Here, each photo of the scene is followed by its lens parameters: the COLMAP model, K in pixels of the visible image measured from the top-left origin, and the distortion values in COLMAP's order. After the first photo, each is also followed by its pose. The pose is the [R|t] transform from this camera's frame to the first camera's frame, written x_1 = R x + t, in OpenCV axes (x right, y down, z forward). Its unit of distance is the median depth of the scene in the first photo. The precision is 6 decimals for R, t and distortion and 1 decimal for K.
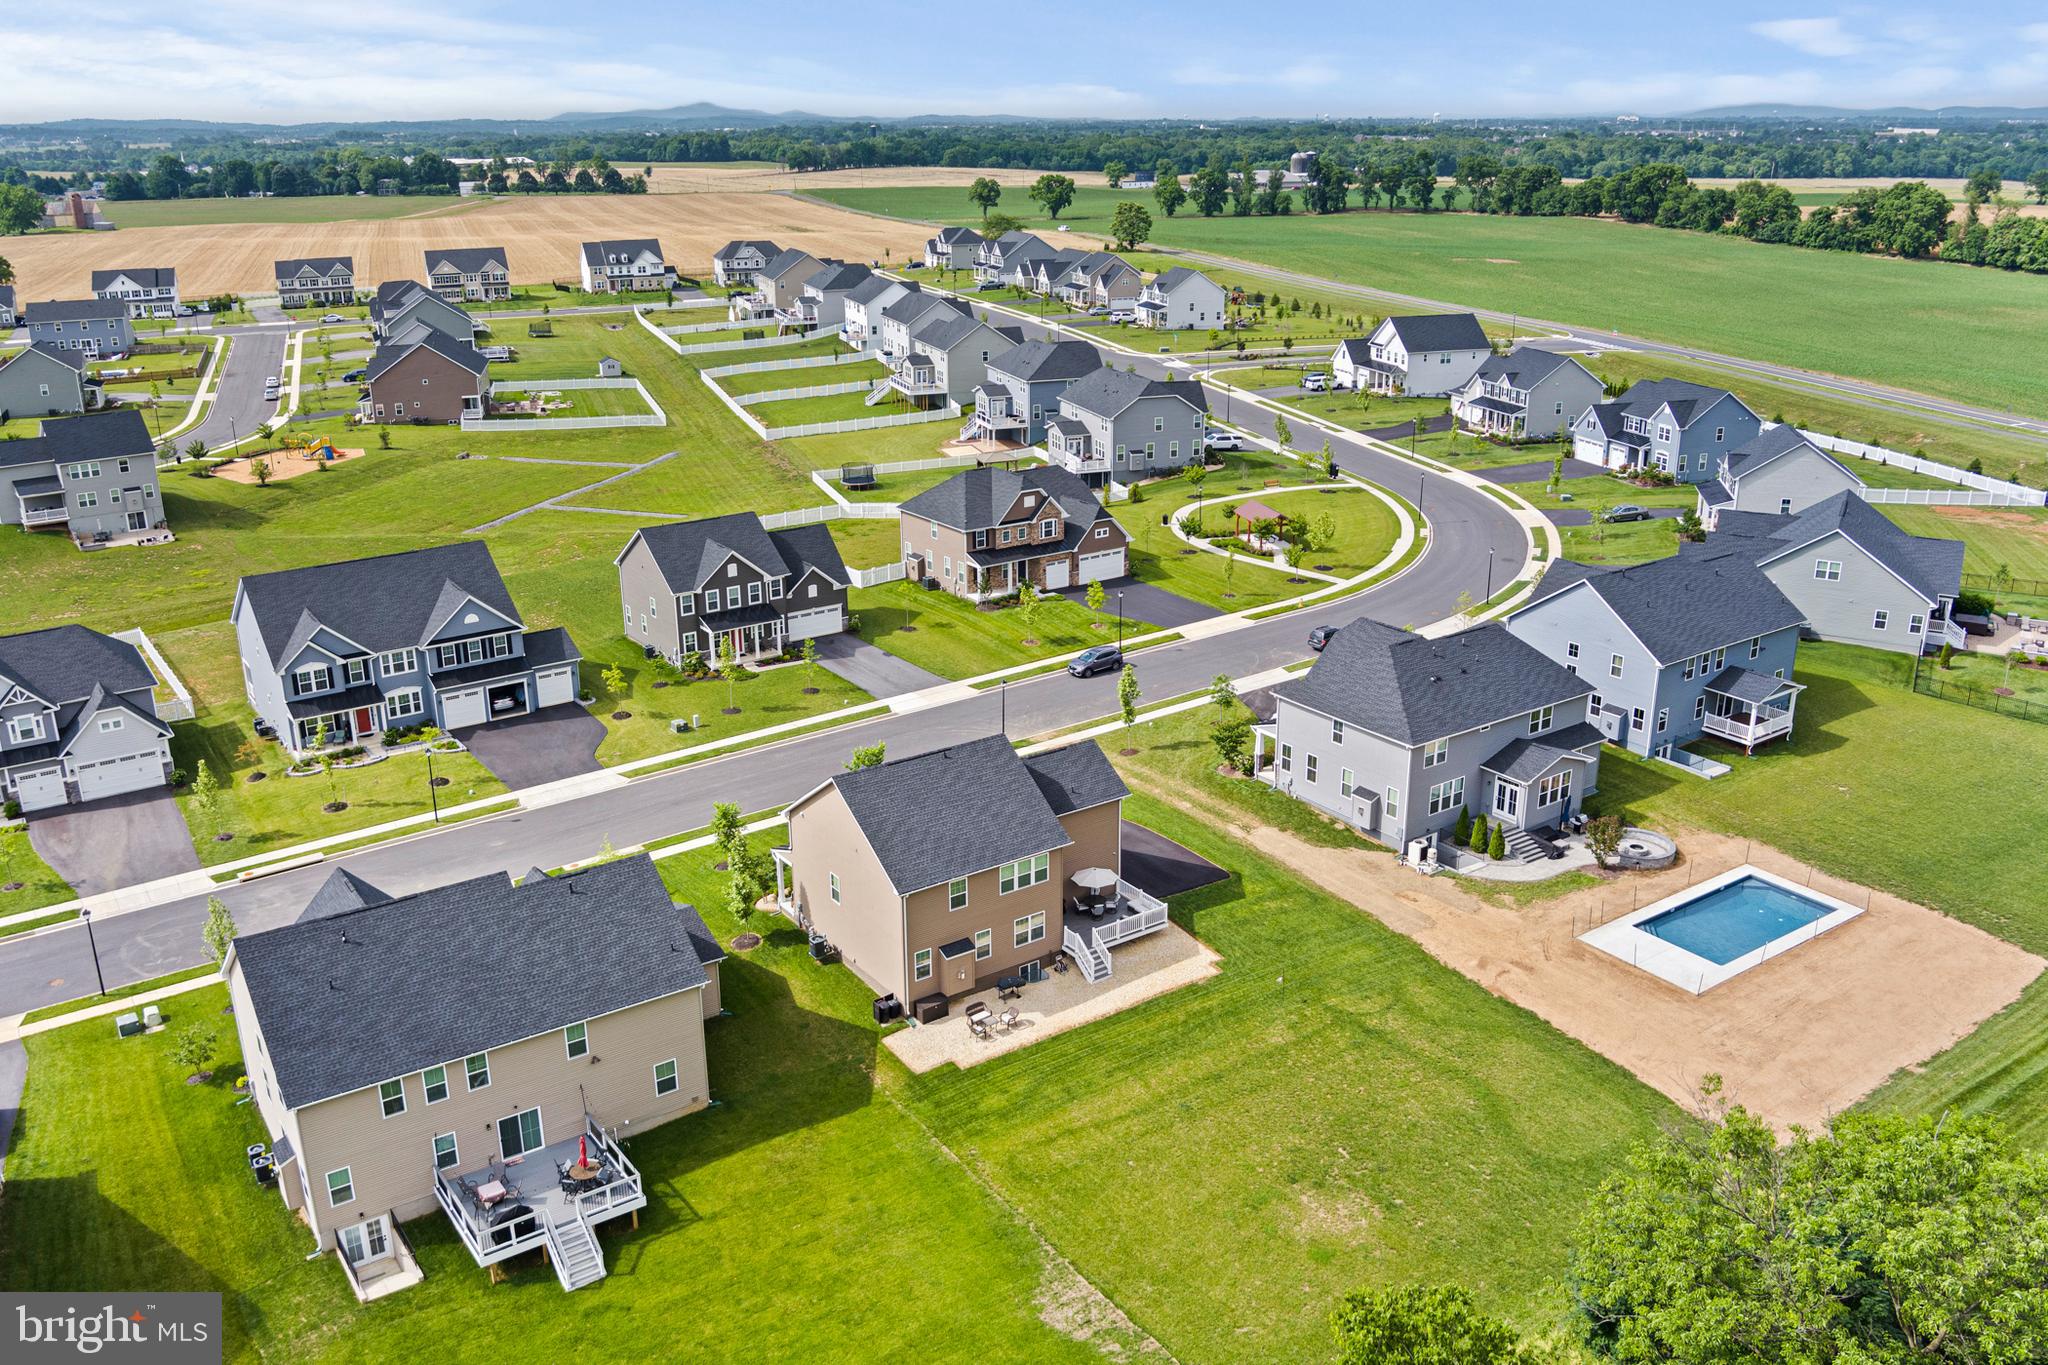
lens RADIAL K [[1663.7, 0, 1027.4], [0, 1663.7, 692.5], [0, 0, 1]] dist [-0.065939, 0.005583]
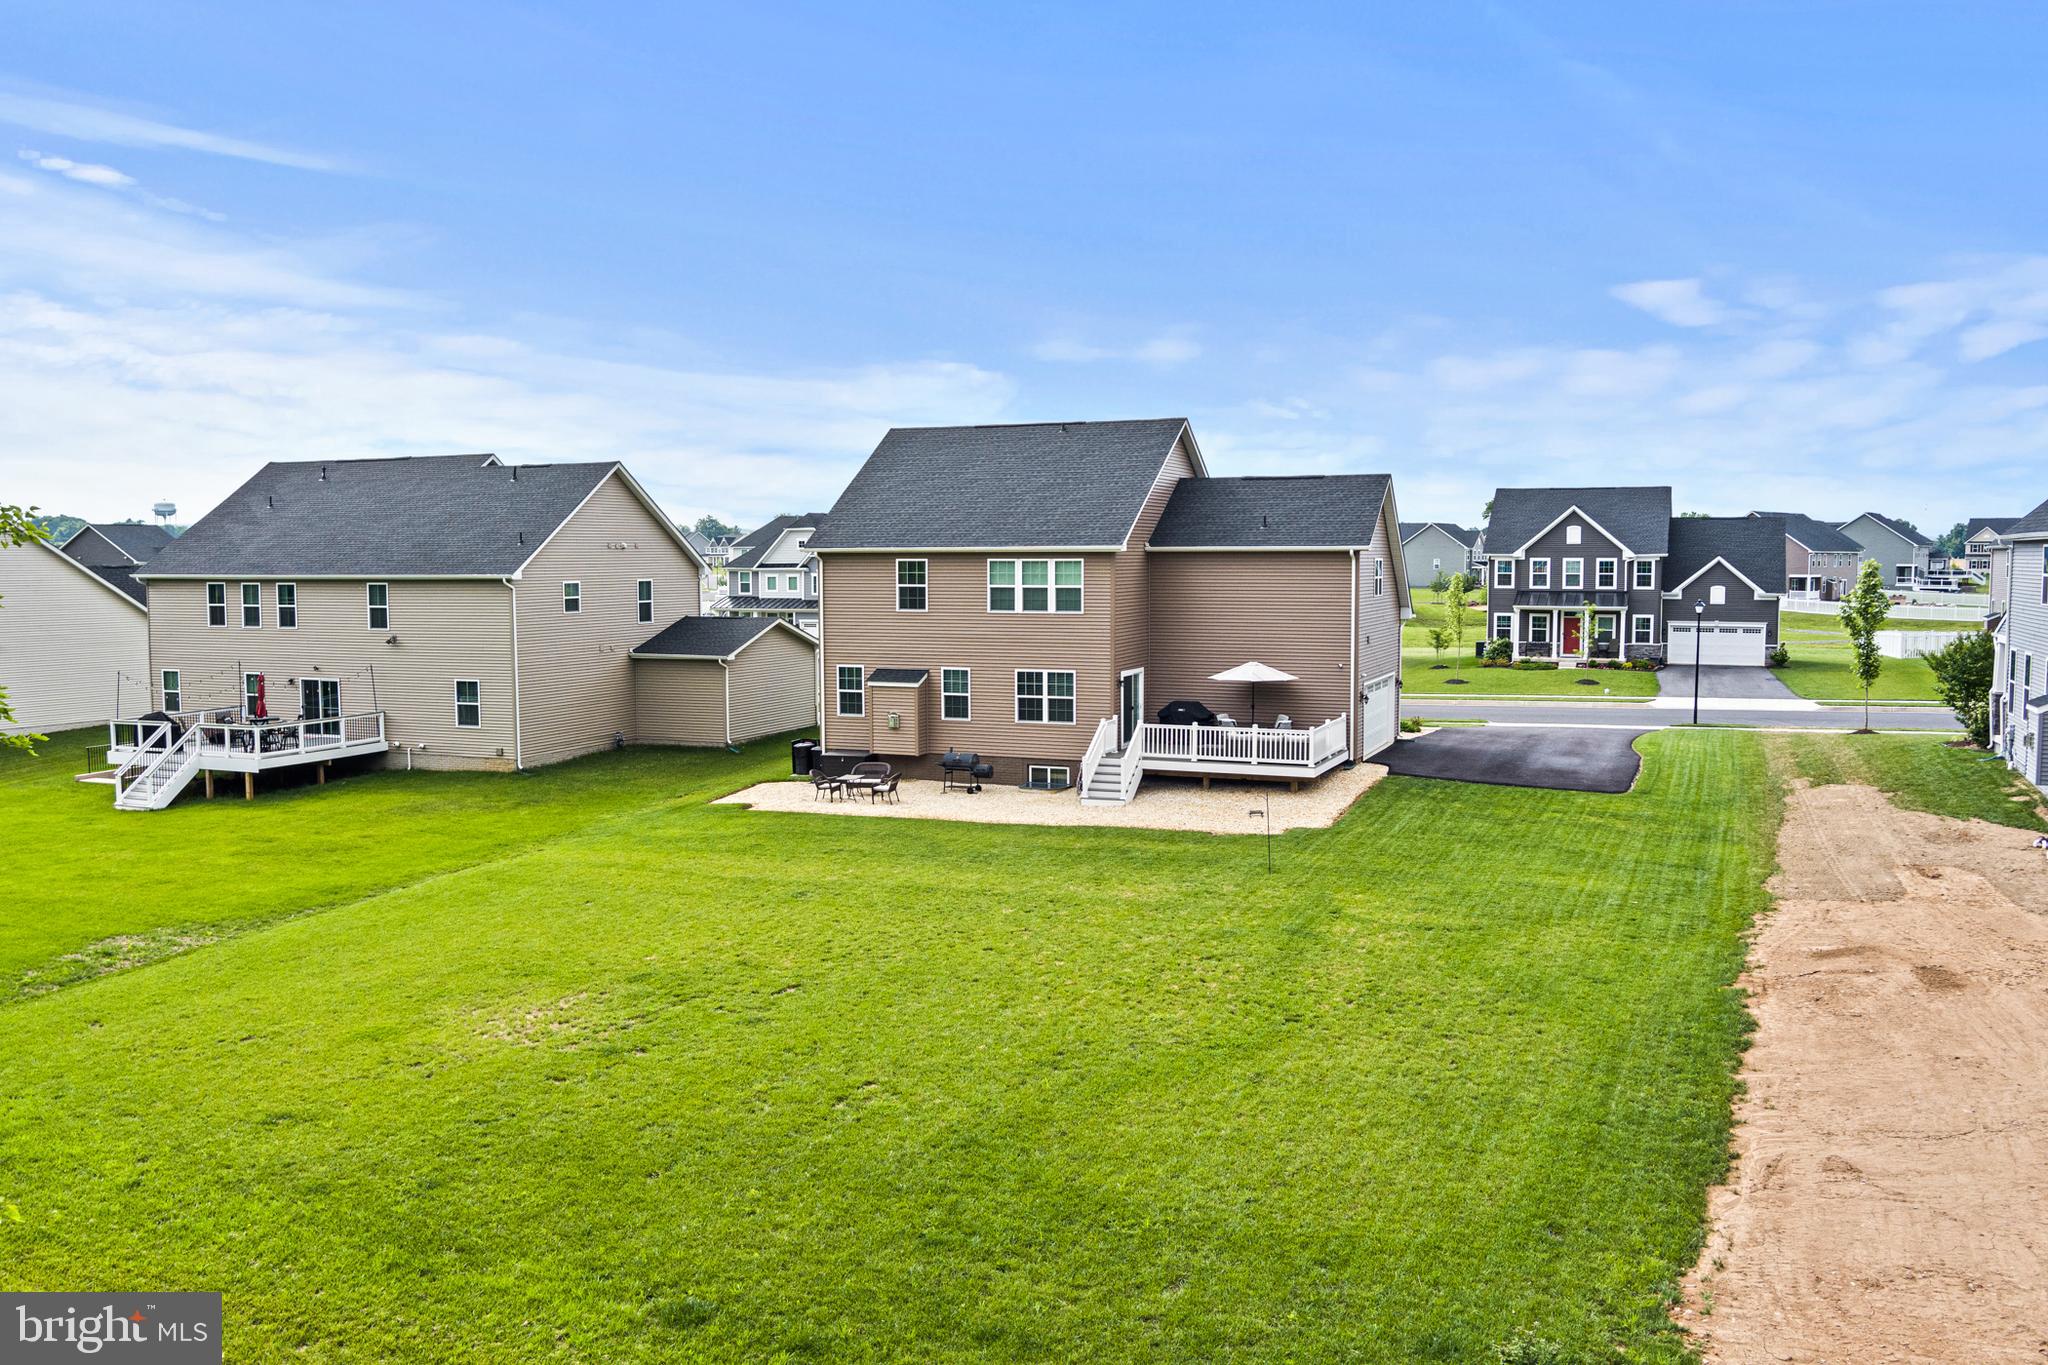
lens RADIAL K [[1663.7, 0, 1027.4], [0, 1663.7, 692.5], [0, 0, 1]] dist [-0.065939, 0.005583]
pose [[0.533469, 0.074336, -0.842547, 0.343878], [-0.279843, 0.955542, -0.092881, 0.140779], [0.798185, 0.285330, 0.530555, 0.498283]]
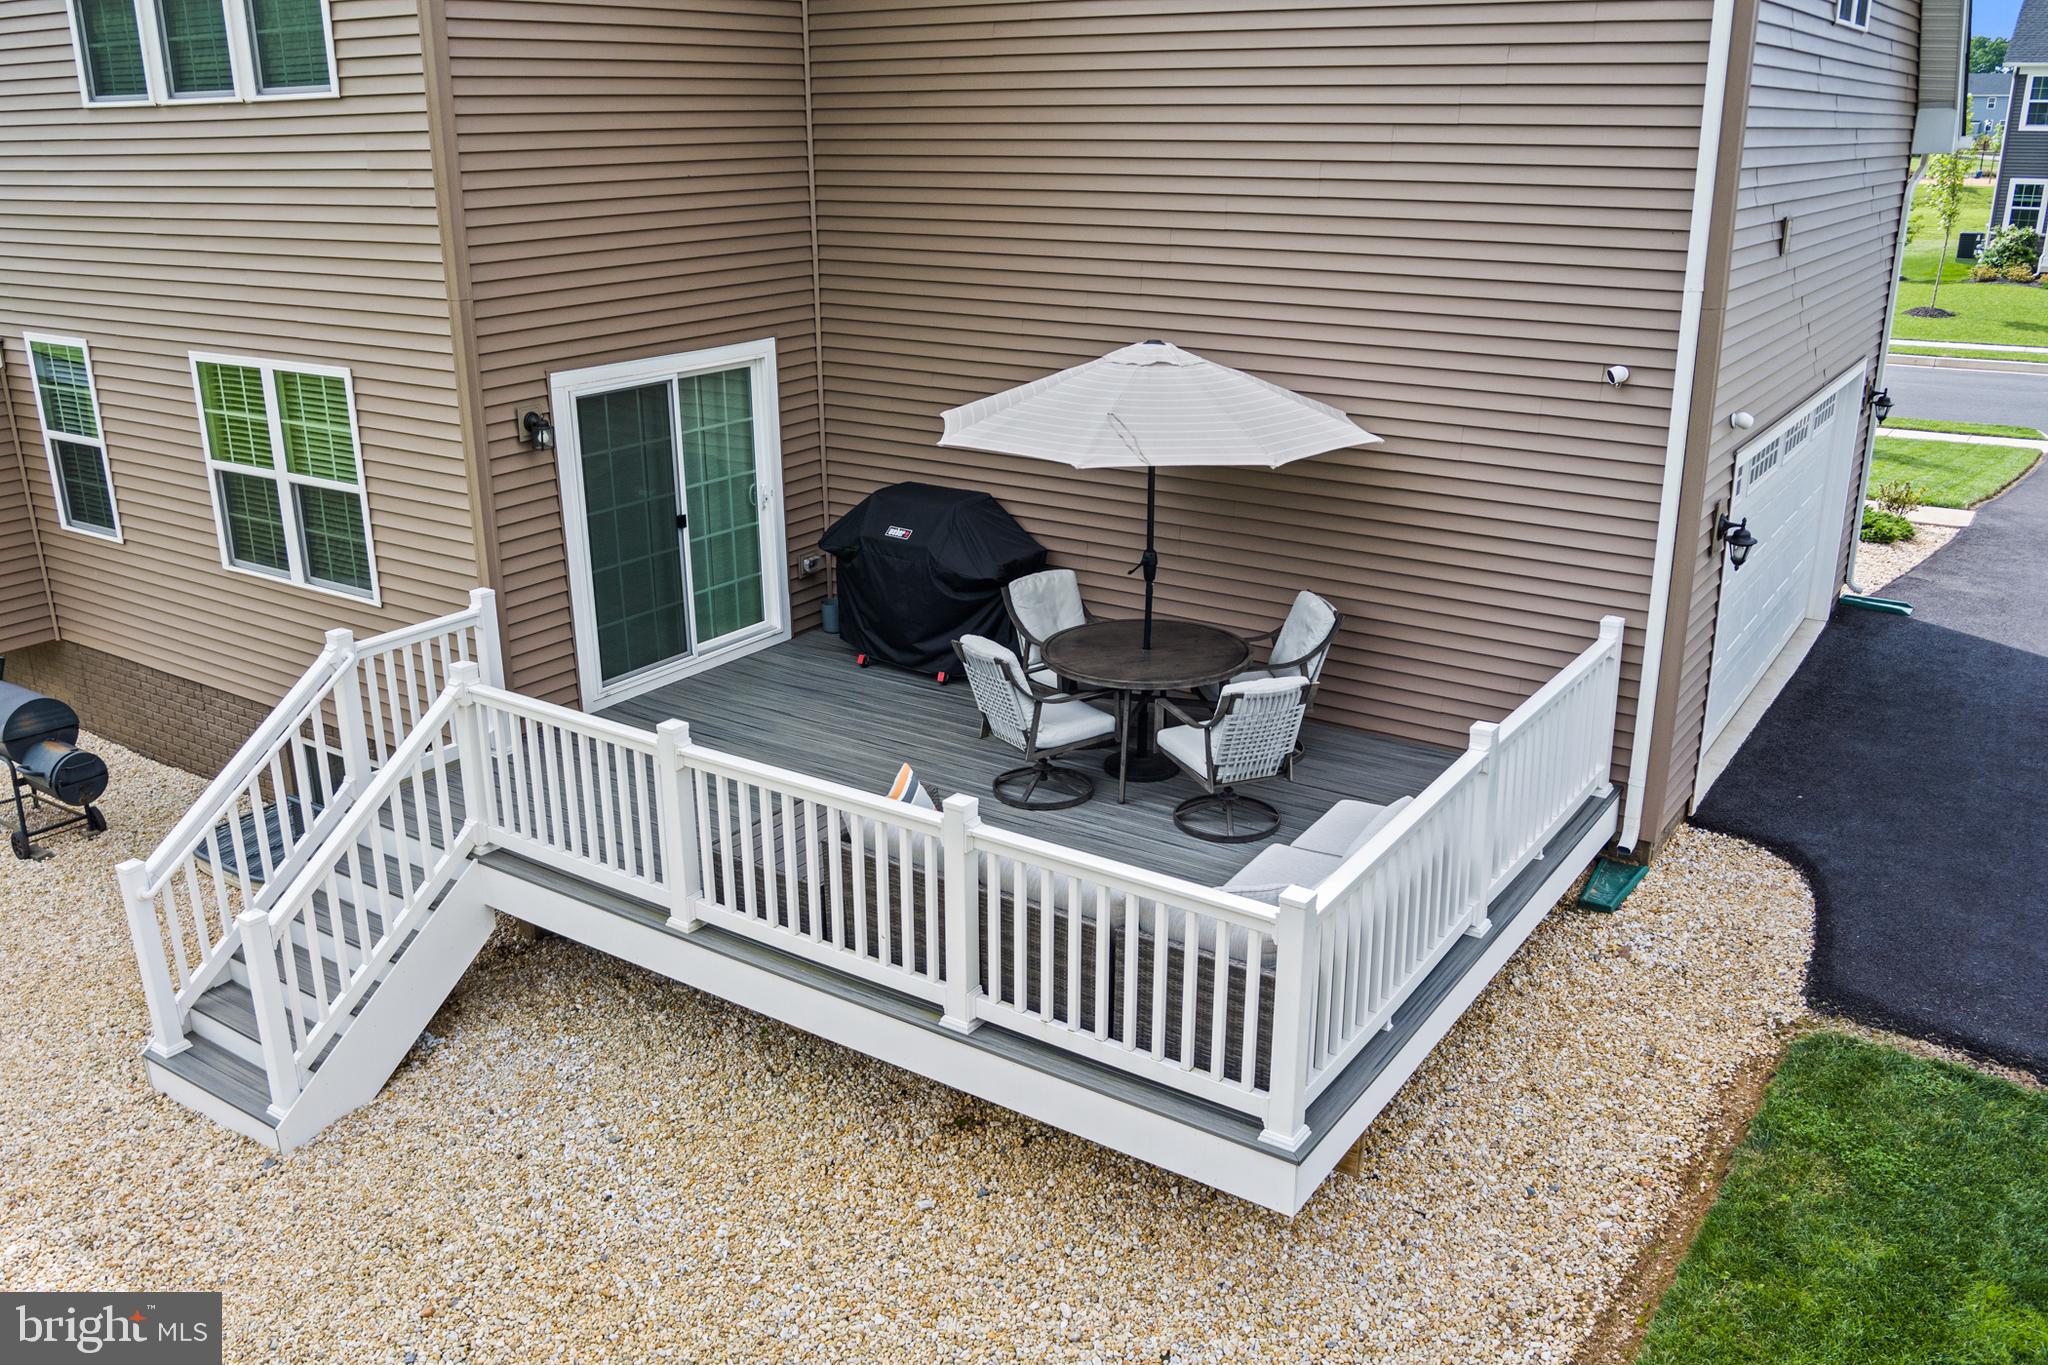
lens RADIAL K [[1663.7, 0, 1027.4], [0, 1663.7, 692.5], [0, 0, 1]] dist [-0.065939, 0.005583]
pose [[0.352750, 0.310271, -0.882779, 0.103780], [-0.305975, 0.929809, 0.204535, 0.081630], [0.884277, 0.197959, 0.422925, 0.720054]]
